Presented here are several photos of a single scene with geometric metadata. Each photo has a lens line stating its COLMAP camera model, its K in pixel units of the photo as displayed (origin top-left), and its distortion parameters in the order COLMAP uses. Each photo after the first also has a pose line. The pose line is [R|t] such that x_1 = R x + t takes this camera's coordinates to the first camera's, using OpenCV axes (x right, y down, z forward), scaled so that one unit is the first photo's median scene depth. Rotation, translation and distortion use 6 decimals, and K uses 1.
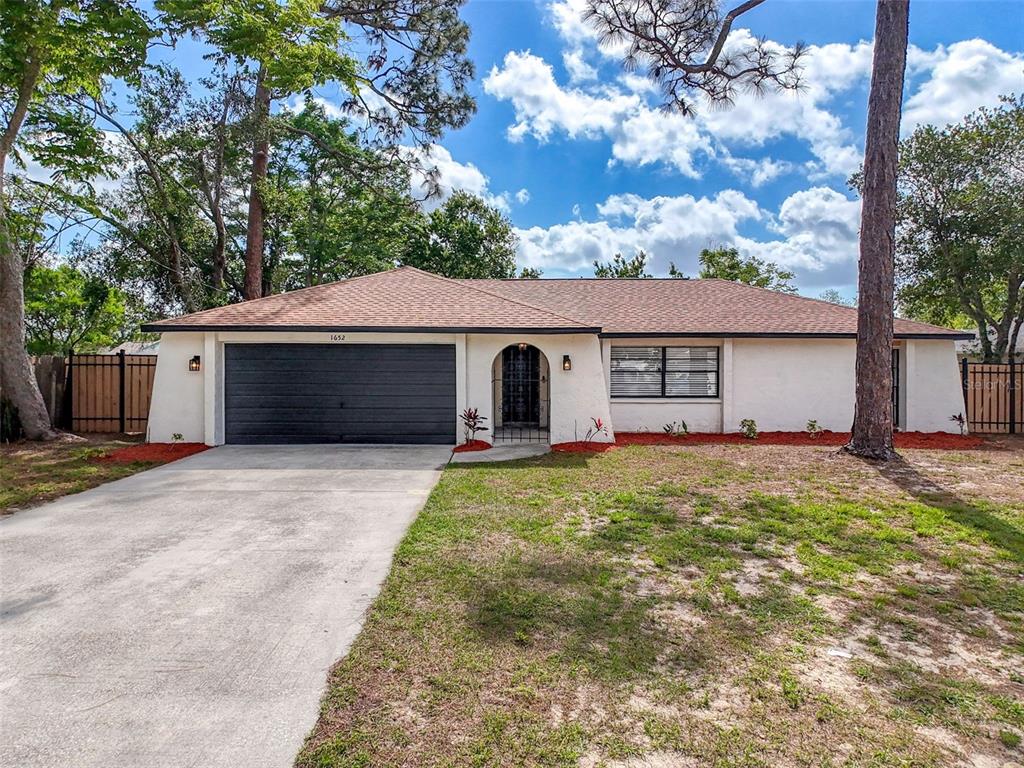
lens RADIAL K [[619.3, 0, 512.0], [0, 619.3, 384.0], [0, 0, 1]] dist [-0.003513, -0.000884]
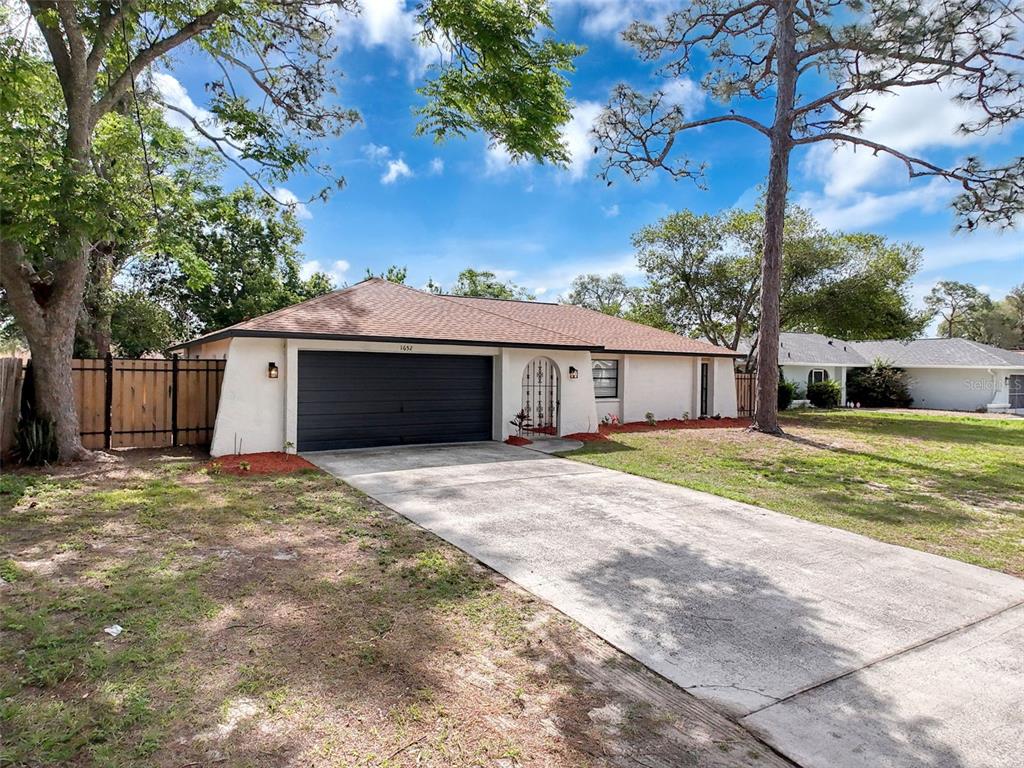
lens RADIAL K [[619.3, 0, 512.0], [0, 619.3, 384.0], [0, 0, 1]] dist [-0.003513, -0.000884]
pose [[0.838363, -0.003794, 0.545100, -0.707110], [0.006279, 0.999977, -0.002698, -0.005777], [-0.545077, 0.005685, 0.838367, -0.032357]]
